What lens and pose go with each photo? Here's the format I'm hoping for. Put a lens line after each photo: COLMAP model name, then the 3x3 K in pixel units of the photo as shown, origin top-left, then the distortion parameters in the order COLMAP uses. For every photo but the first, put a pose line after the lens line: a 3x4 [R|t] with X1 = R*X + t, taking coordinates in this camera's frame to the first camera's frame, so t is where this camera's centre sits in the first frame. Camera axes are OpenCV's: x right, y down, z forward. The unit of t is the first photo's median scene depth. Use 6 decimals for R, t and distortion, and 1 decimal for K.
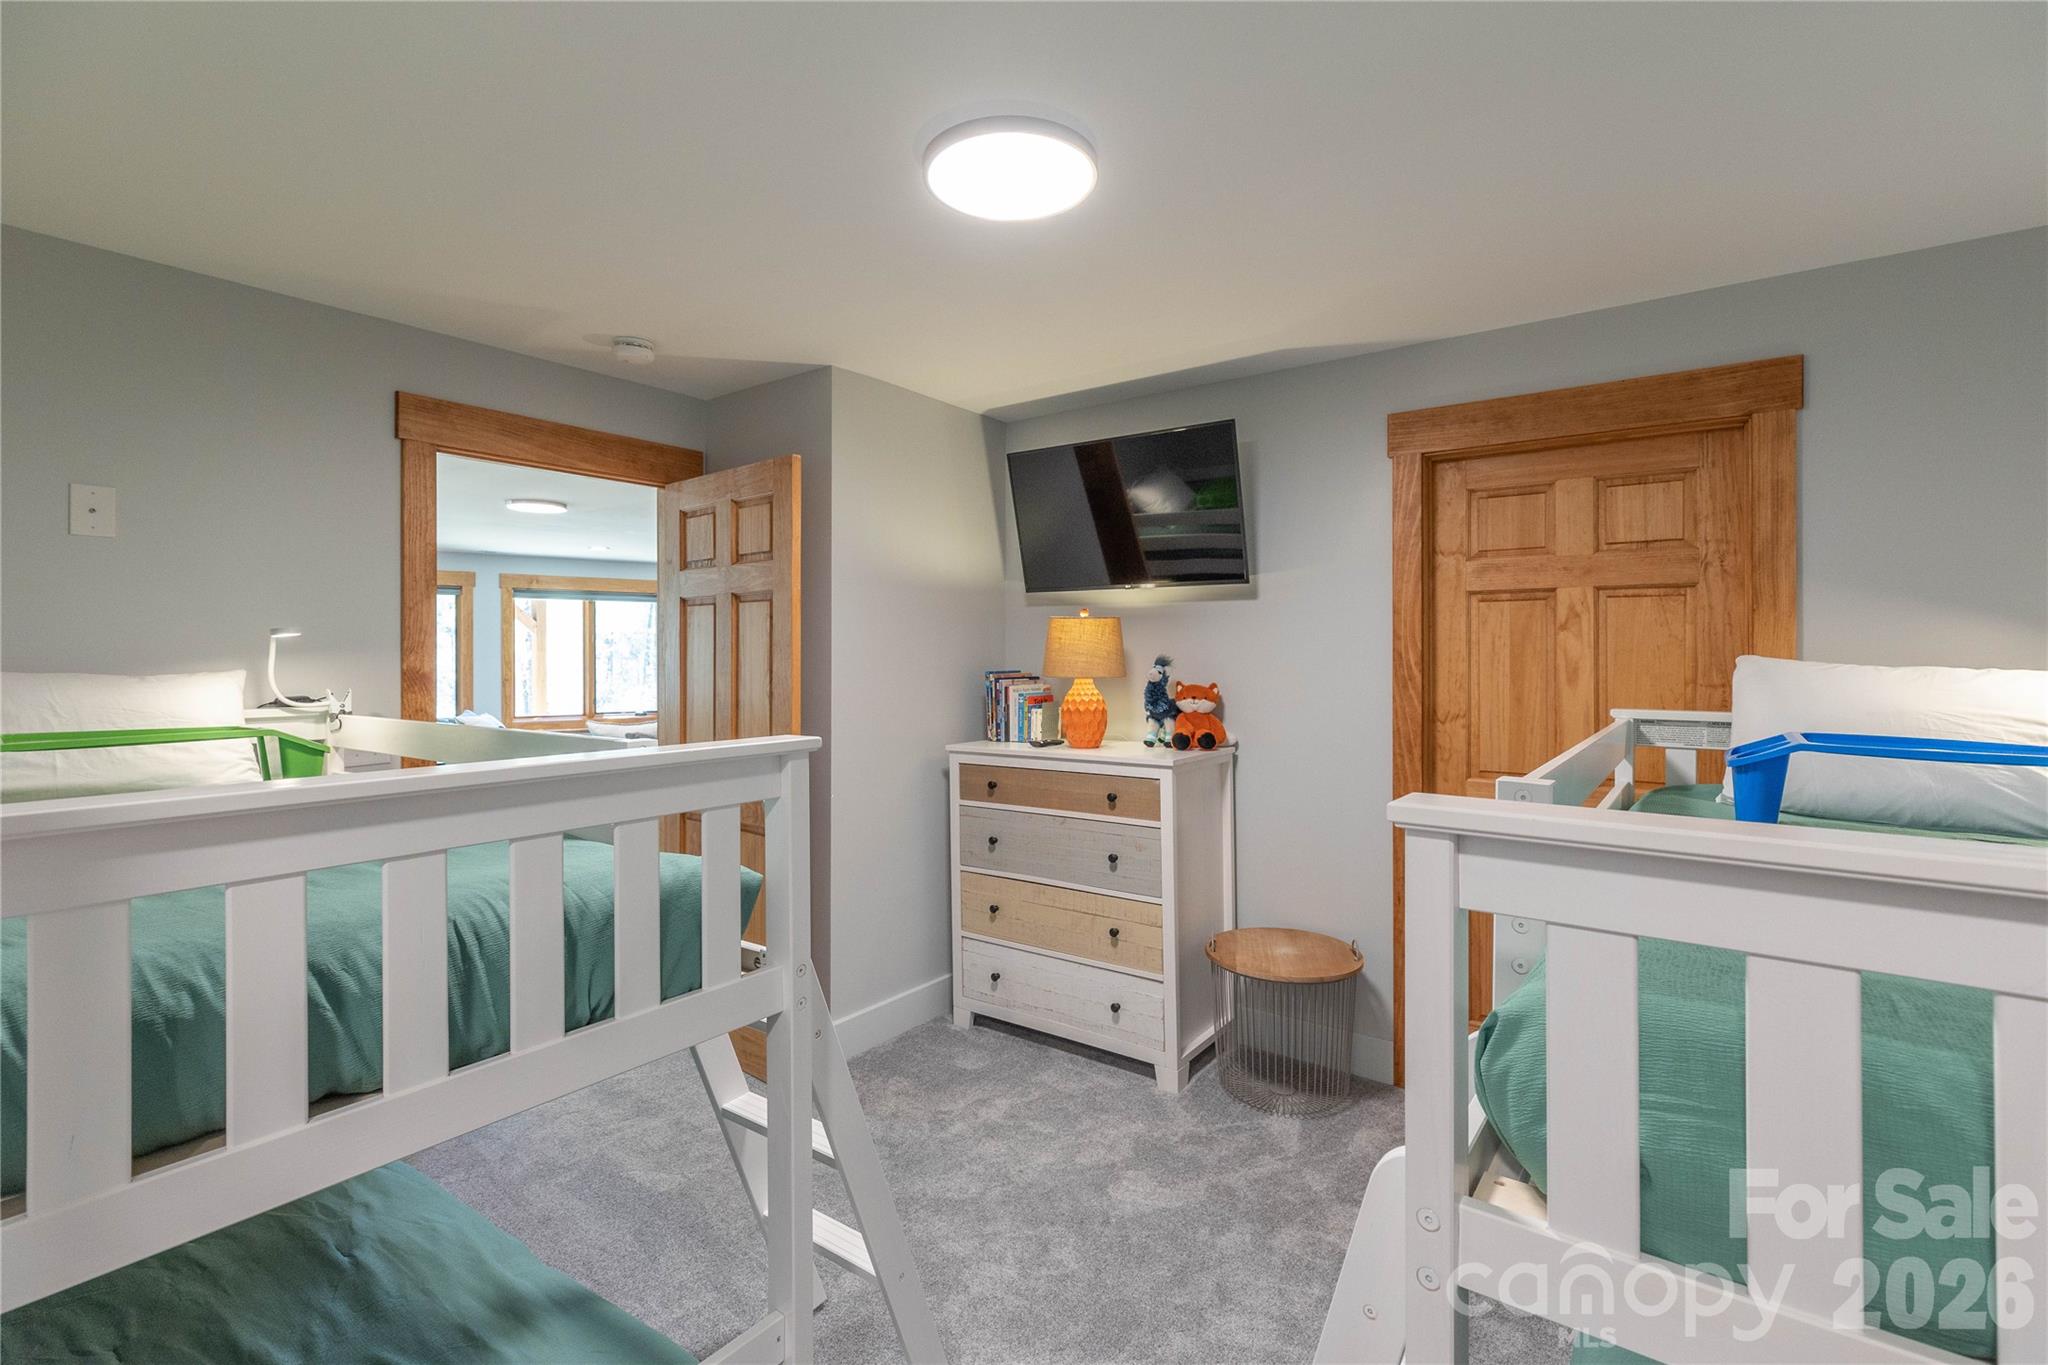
lens RADIAL K [[939.0, 0, 1031.7], [0, 939.0, 672.5], [0, 0, 1]] dist [0.008033, -0.000339]
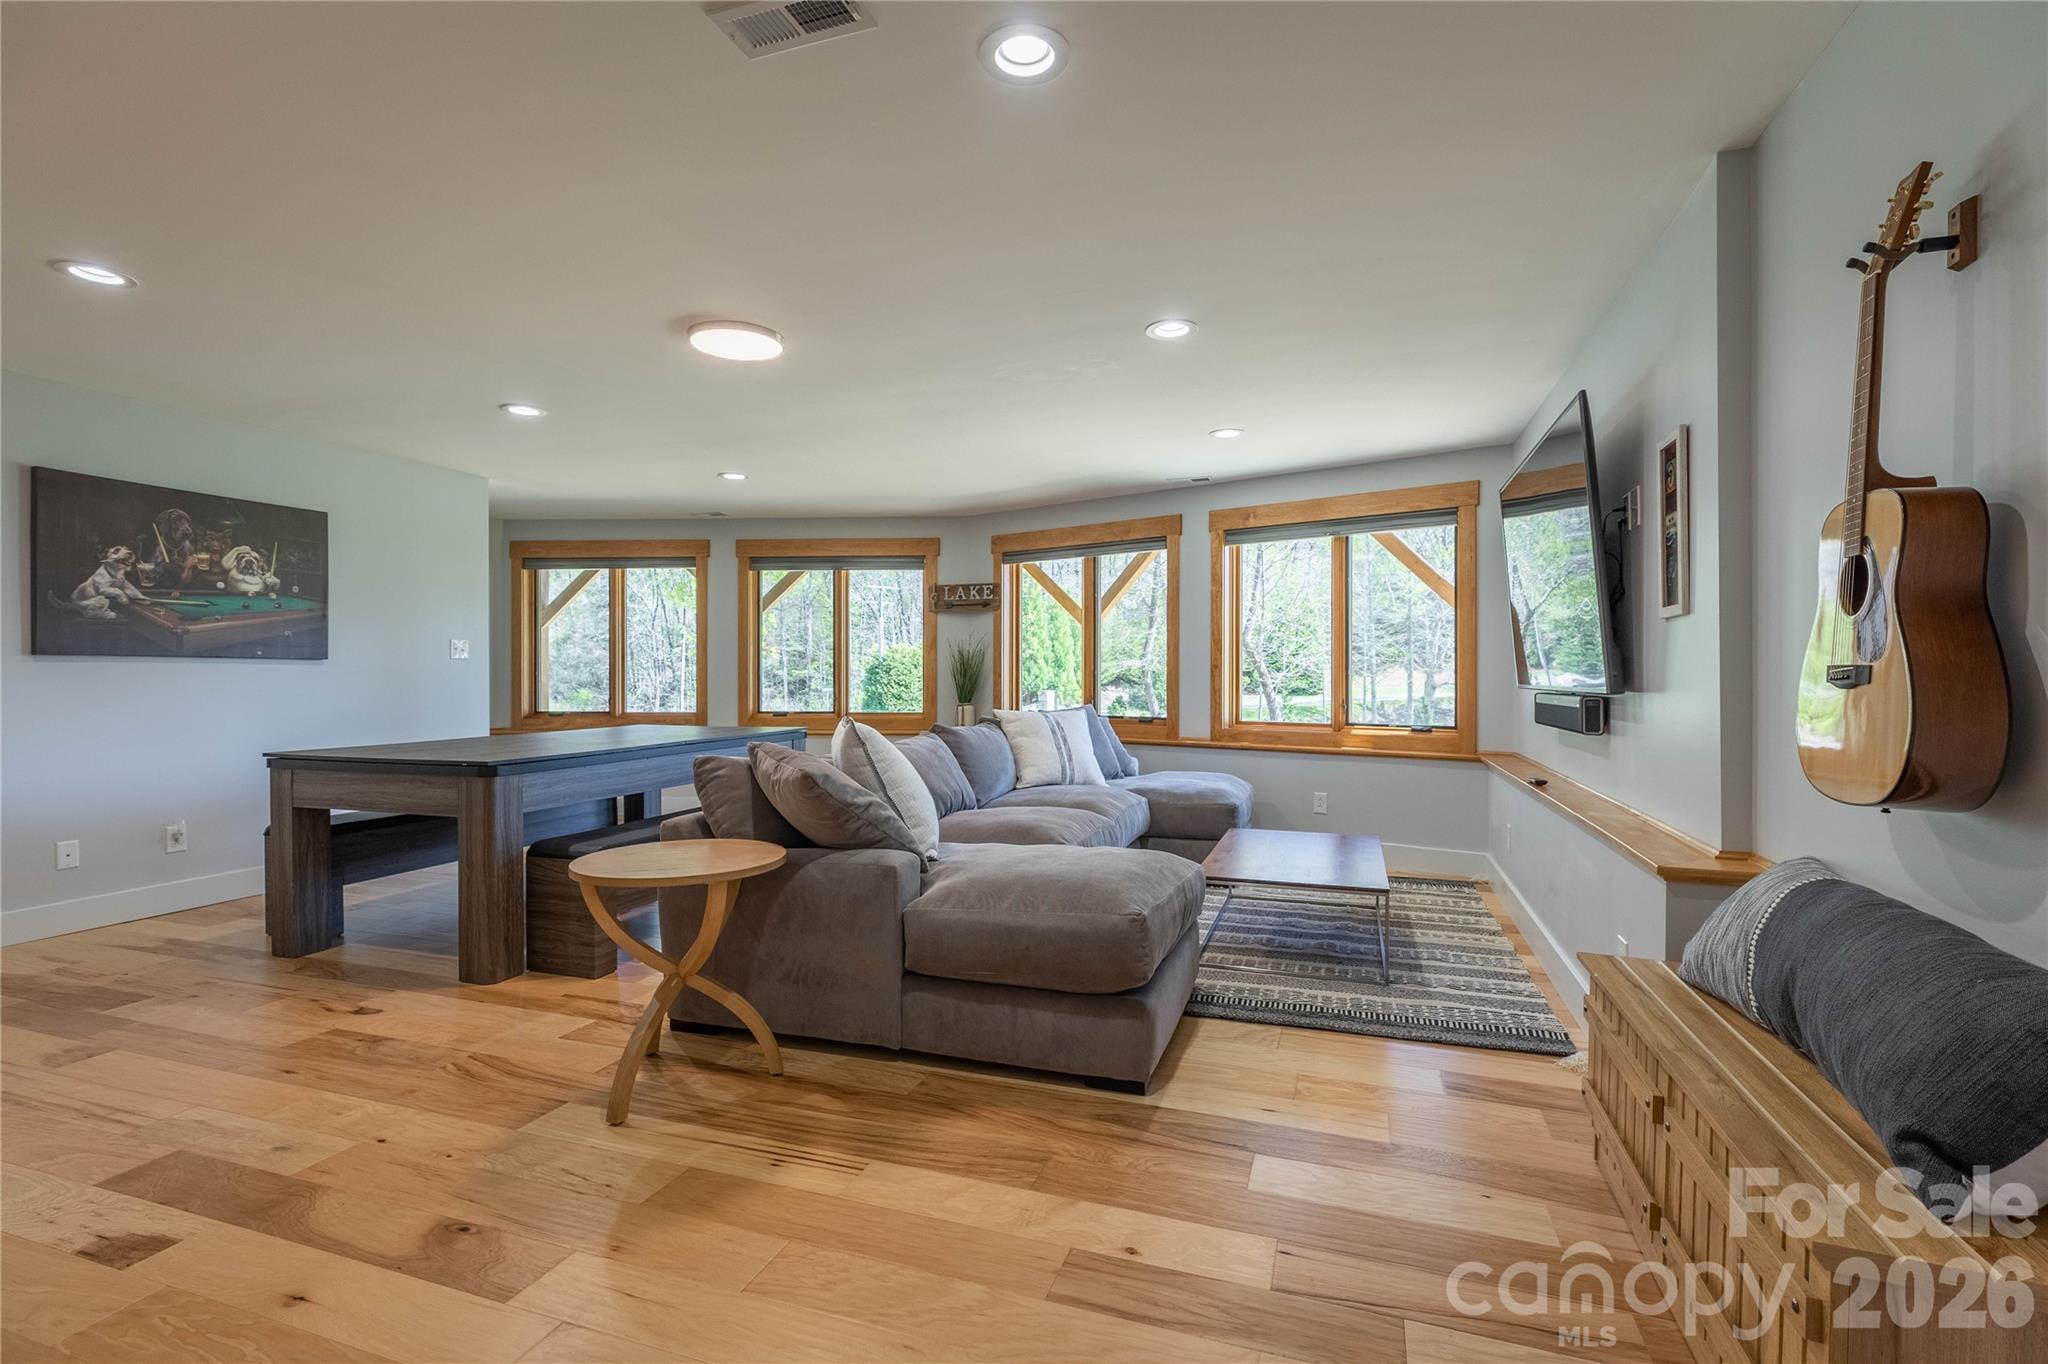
lens RADIAL K [[939.0, 0, 1019.9], [0, 939.0, 684.4], [0, 0, 1]] dist [0.008033, -0.000339]
pose [[0.287879, 0.014289, -0.957560, 0.051473], [-0.005521, 0.999897, 0.013261, 0.012568], [0.957651, 0.001469, 0.287929, 0.654700]]
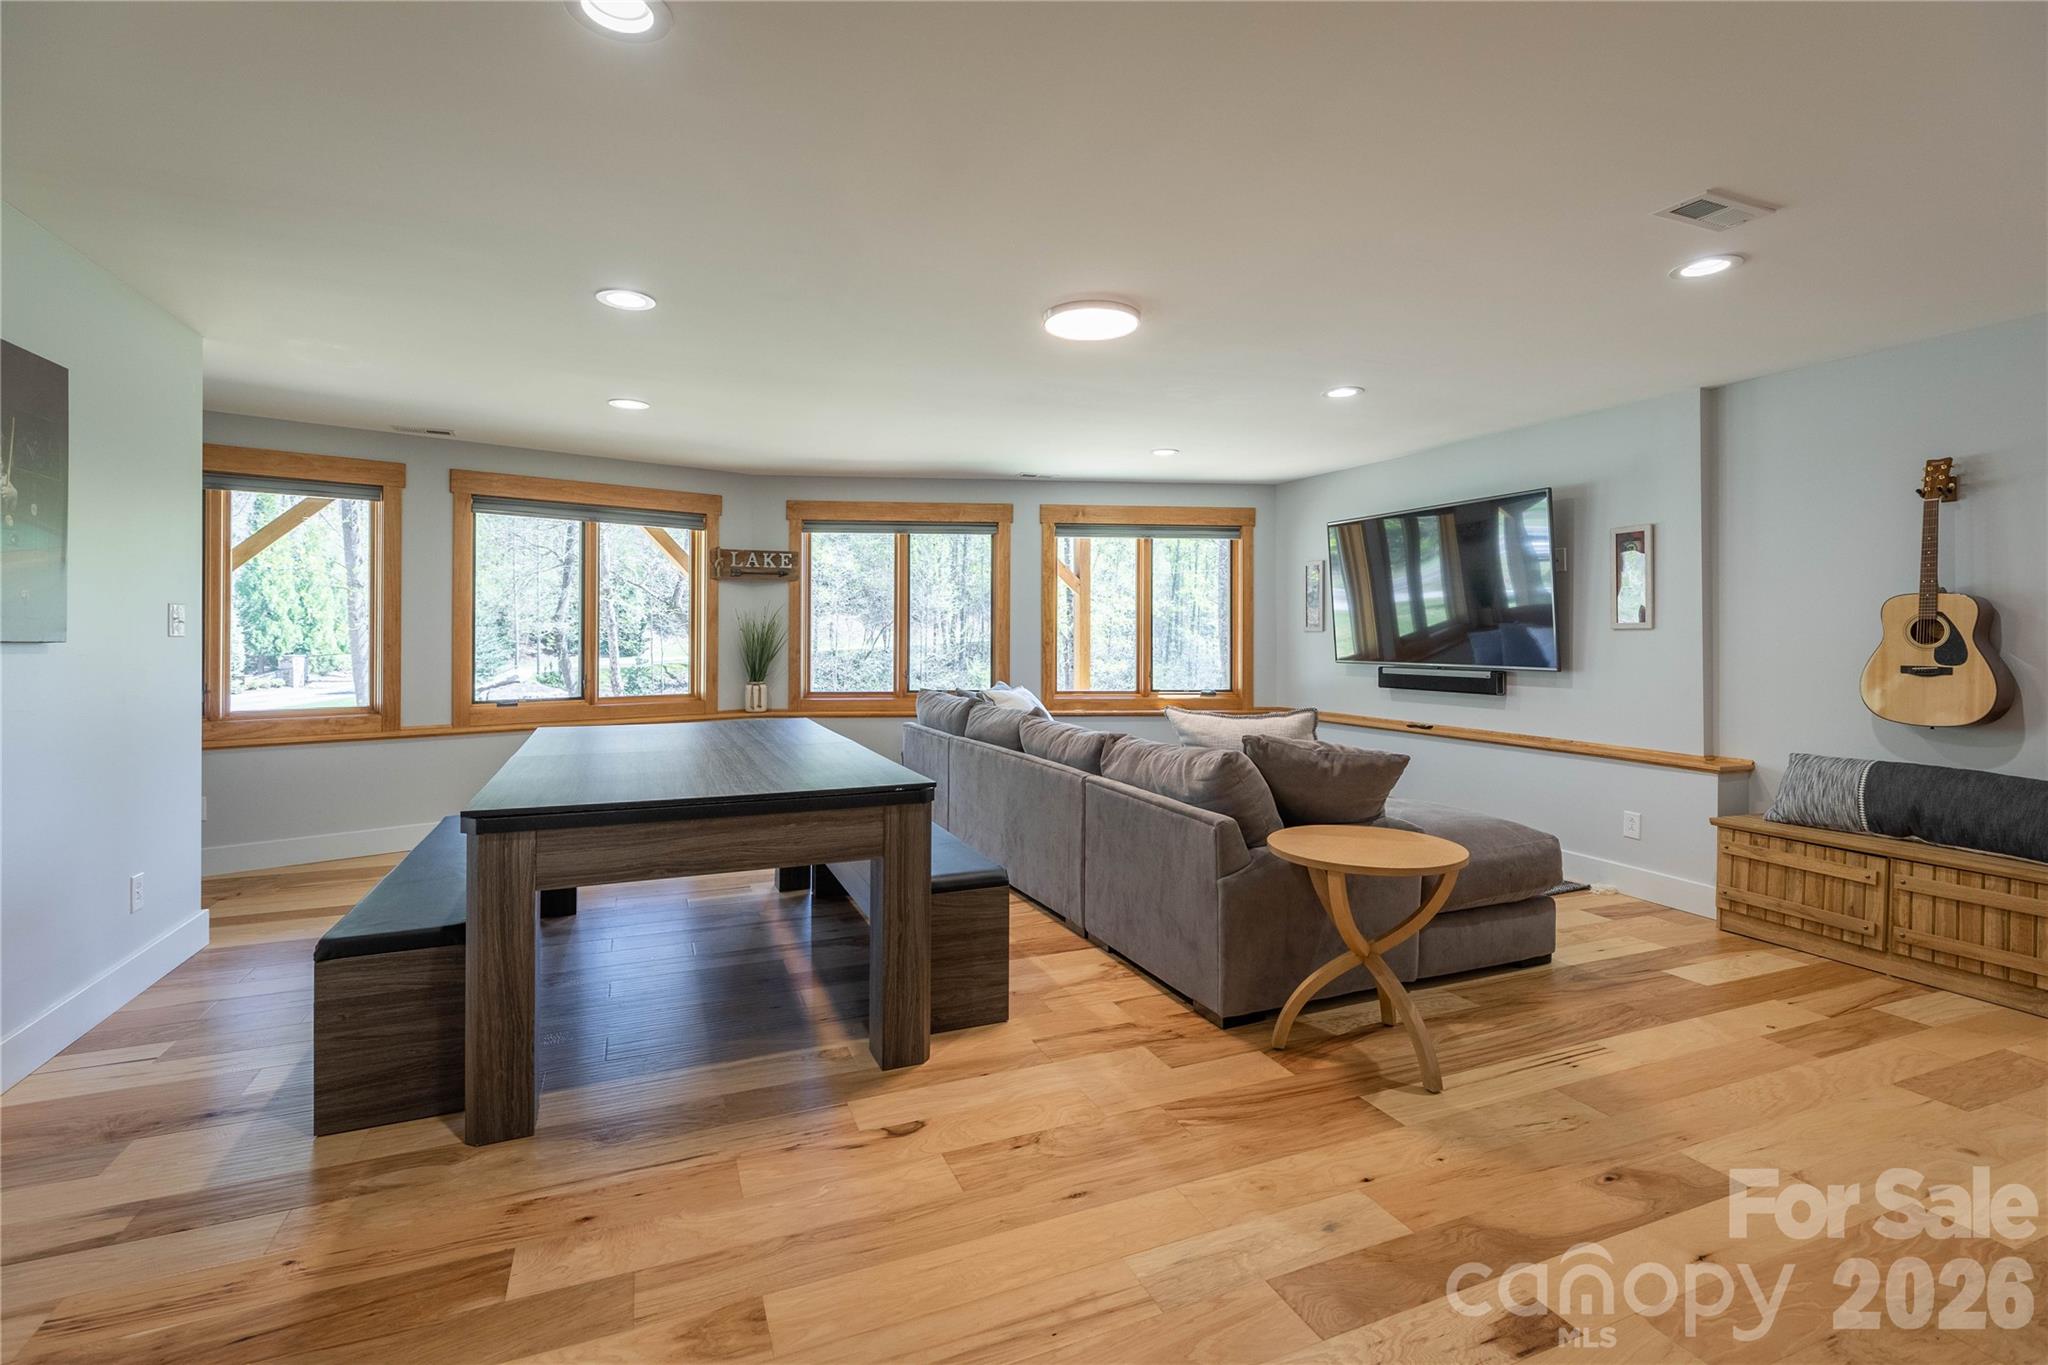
lens RADIAL K [[939.0, 0, 1014.7], [0, 939.0, 632.7], [0, 0, 1]] dist [0.008033, -0.000339]
pose [[0.857682, 0.005851, -0.514148, -0.183982], [-0.009881, 0.999938, -0.005104, 0.003318], [0.514086, 0.009458, 0.857687, 0.325066]]
